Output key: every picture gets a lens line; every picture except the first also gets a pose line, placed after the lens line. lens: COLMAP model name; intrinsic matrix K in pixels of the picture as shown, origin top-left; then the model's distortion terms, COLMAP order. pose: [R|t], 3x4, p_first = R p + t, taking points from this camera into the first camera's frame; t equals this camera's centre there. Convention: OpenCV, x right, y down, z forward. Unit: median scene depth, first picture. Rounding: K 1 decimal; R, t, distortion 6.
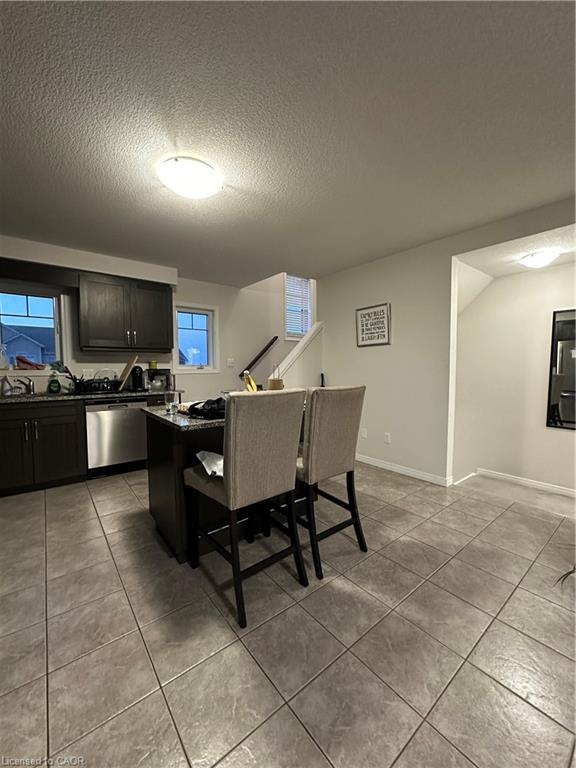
lens RADIAL K [[306.0, 0, 287.5], [0, 306.0, 386.3], [0, 0, 1]] dist [-0.007699, 0.001138]
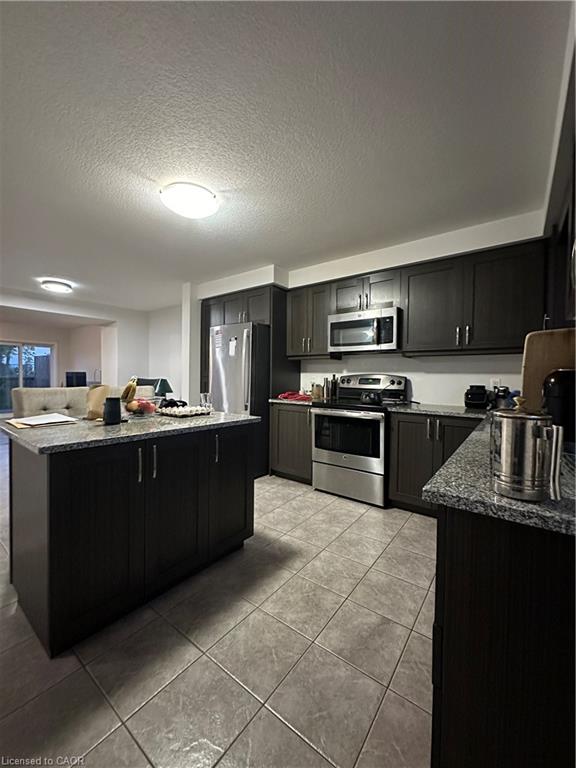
lens RADIAL K [[306.0, 0, 289.1], [0, 306.0, 384.6], [0, 0, 1]] dist [-0.007699, 0.001138]
pose [[-0.967453, -0.002353, -0.253040, -0.316166], [-0.025852, 0.995644, 0.089579, -0.104569], [0.251727, 0.093205, -0.963300, 1.801236]]
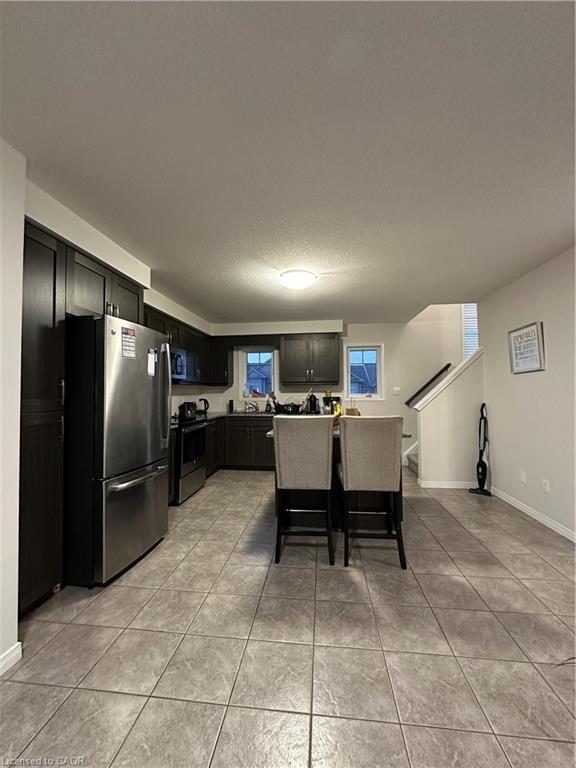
lens RADIAL K [[306.0, 0, 285.7], [0, 306.0, 383.6], [0, 0, 1]] dist [-0.007699, 0.001138]
pose [[0.704916, -0.022287, -0.708941, 0.617370], [-0.040734, 0.996585, -0.071832, -0.020465], [0.708120, 0.079514, 0.701600, -0.097343]]
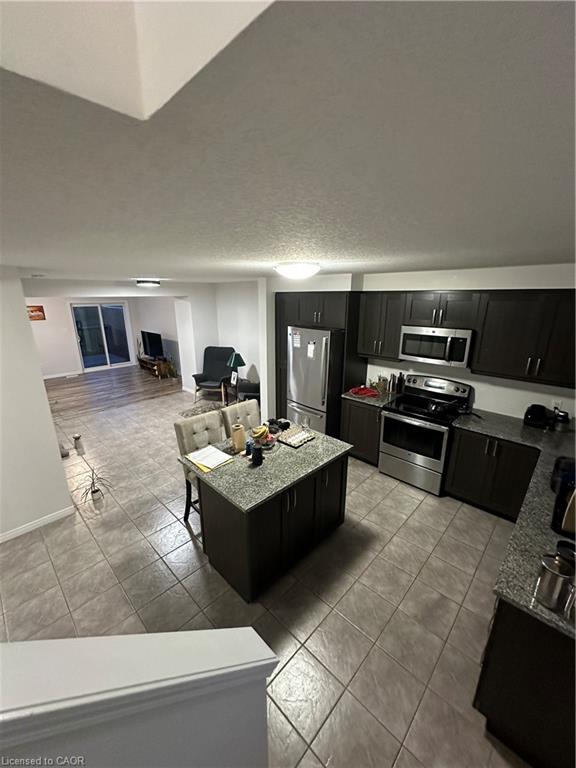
lens RADIAL K [[306.0, 0, 288.3], [0, 306.0, 385.0], [0, 0, 1]] dist [-0.007699, 0.001138]
pose [[-0.991074, 0.040944, -0.126870, -0.082805], [-0.004968, 0.939666, 0.342058, -0.535852], [0.133221, 0.339635, -0.931075, 1.901916]]
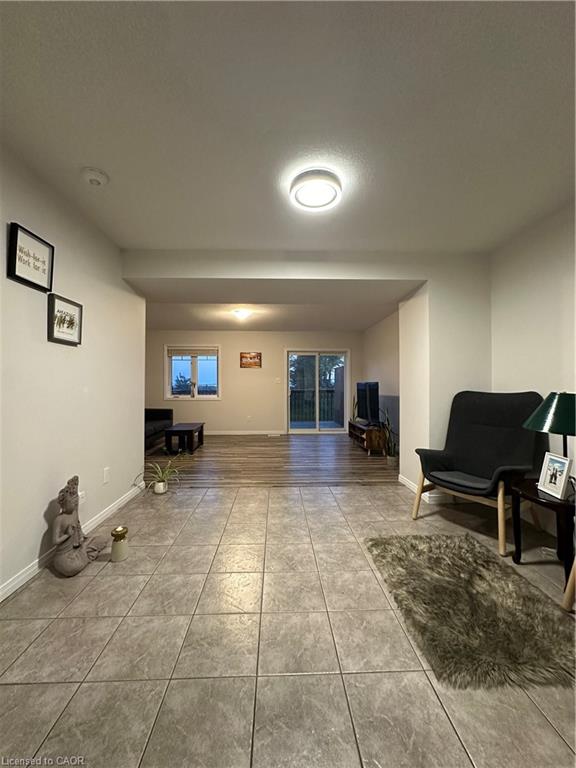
lens RADIAL K [[306.0, 0, 287.2], [0, 306.0, 385.0], [0, 0, 1]] dist [-0.007699, 0.001138]
pose [[-0.804385, 0.005100, 0.594086, 0.118758], [0.039950, 0.998164, 0.045523, -0.004987], [-0.592763, 0.060352, -0.803112, 0.447461]]
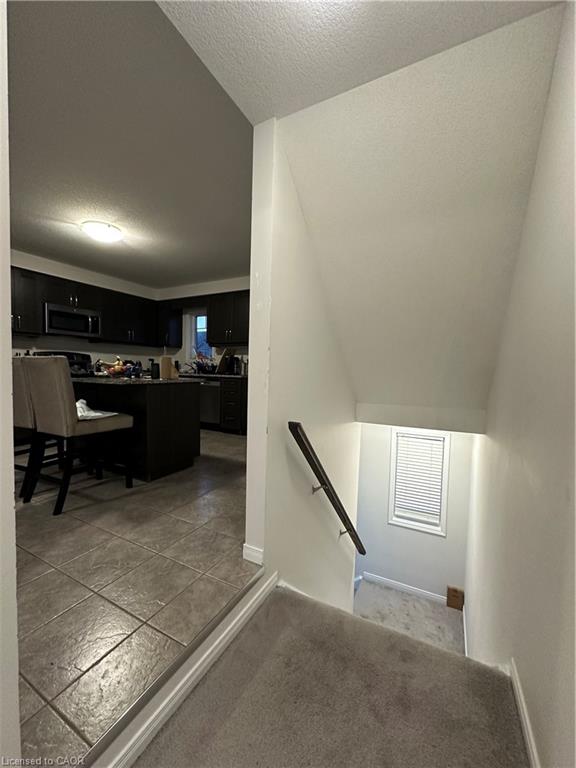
lens RADIAL K [[306.0, 0, 288.7], [0, 306.0, 383.2], [0, 0, 1]] dist [-0.007699, 0.001138]
pose [[0.406203, 0.054544, -0.912153, 1.302677], [-0.082955, 0.996296, 0.022633, 0.000871], [0.910010, 0.066474, 0.409224, 1.047601]]
